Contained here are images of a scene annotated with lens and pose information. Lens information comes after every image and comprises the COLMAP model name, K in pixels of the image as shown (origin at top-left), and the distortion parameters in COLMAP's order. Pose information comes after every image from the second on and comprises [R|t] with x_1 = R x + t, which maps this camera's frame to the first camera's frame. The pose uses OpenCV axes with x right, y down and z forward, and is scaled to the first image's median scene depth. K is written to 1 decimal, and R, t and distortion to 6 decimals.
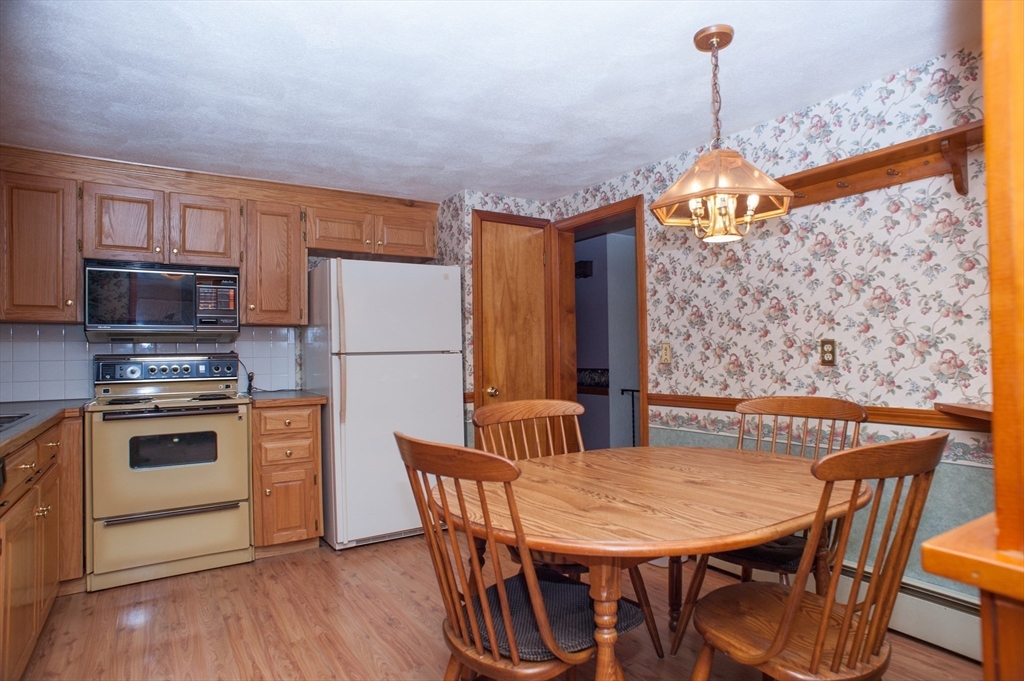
lens RADIAL K [[579.0, 0, 510.1], [0, 579.0, 344.5], [0, 0, 1]] dist [-0.104266, 0.069634]
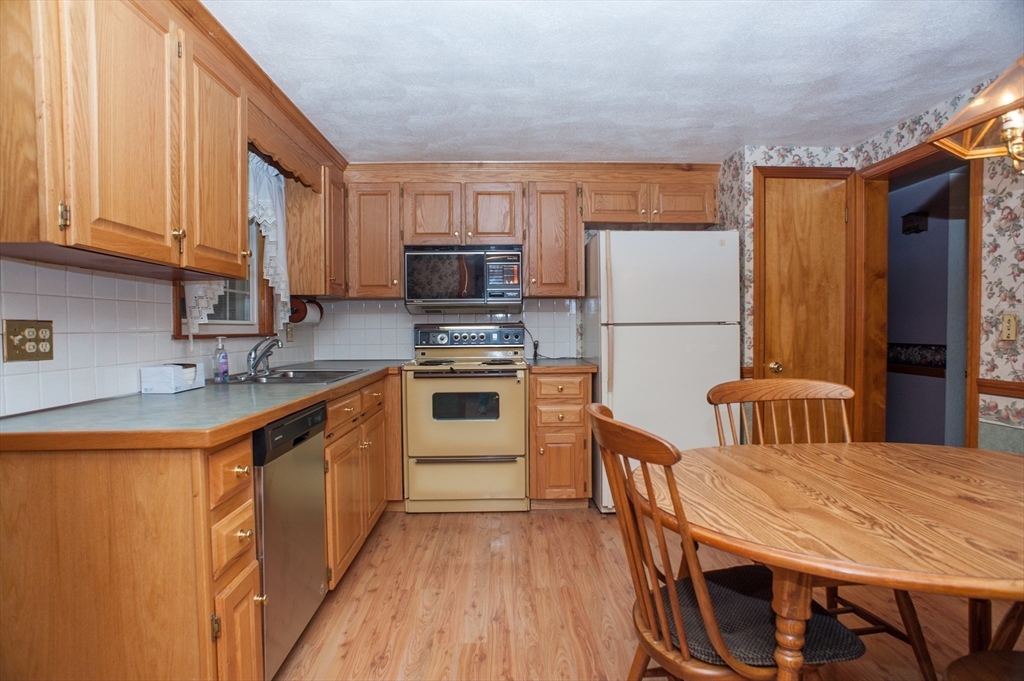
lens RADIAL K [[579.0, 0, 510.1], [0, 579.0, 344.5], [0, 0, 1]] dist [-0.104266, 0.069634]
pose [[0.852328, 0.024658, -0.522425, 0.094180], [0.003375, 0.998608, 0.052638, -0.002750], [0.522996, -0.046628, 0.851059, 0.030603]]
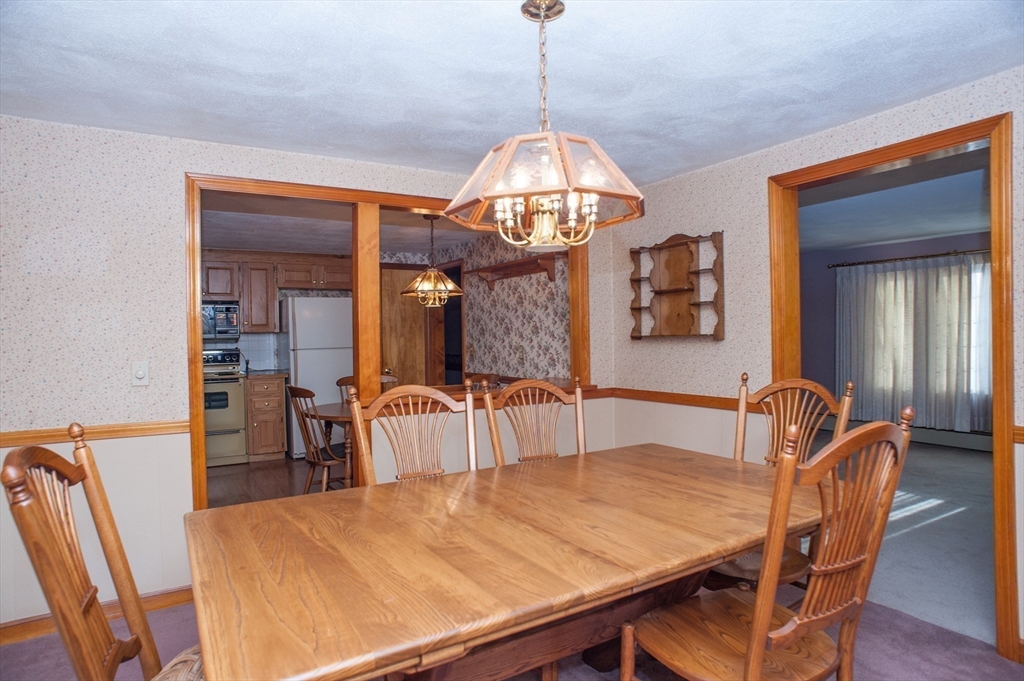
lens RADIAL K [[579.0, 0, 510.1], [0, 579.0, 344.5], [0, 0, 1]] dist [-0.104266, 0.069634]
pose [[0.999688, -0.000553, -0.024969, 0.436565], [0.001414, 0.999405, 0.034476, -0.062851], [0.024935, -0.034501, 0.999094, -0.796722]]
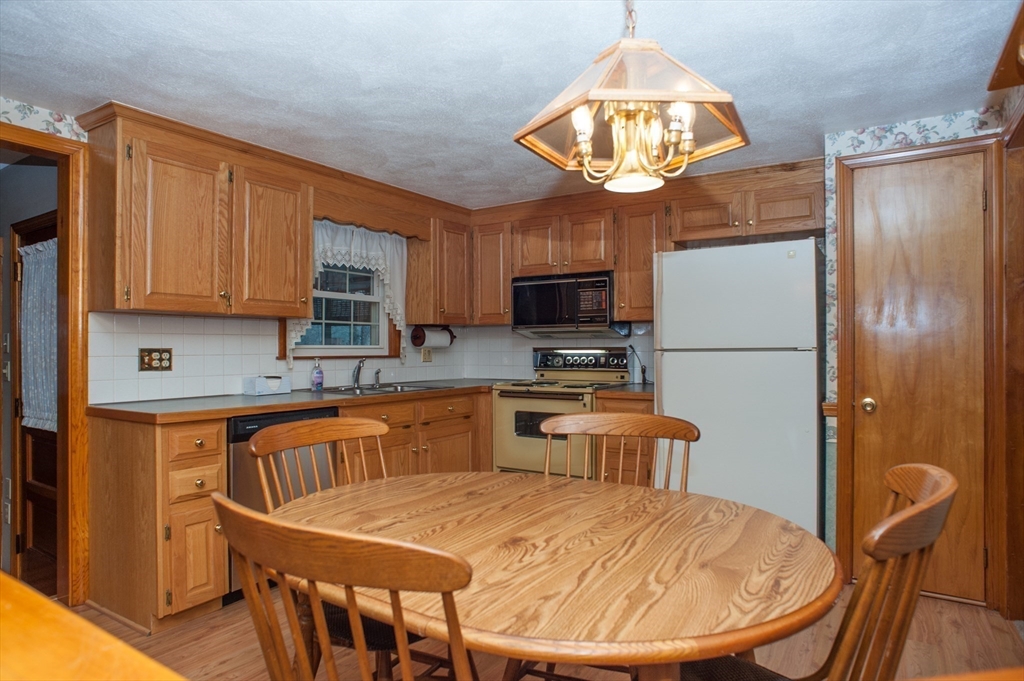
lens RADIAL K [[601.2, 0, 512.0], [0, 601.2, 340.5], [0, 0, 1]] dist [-0.103628, 0.078947]
pose [[0.411807, 0.003424, -0.911265, 0.534519], [0.013144, 0.999867, 0.009697, -0.013341], [0.911176, -0.015971, 0.411707, 0.356916]]
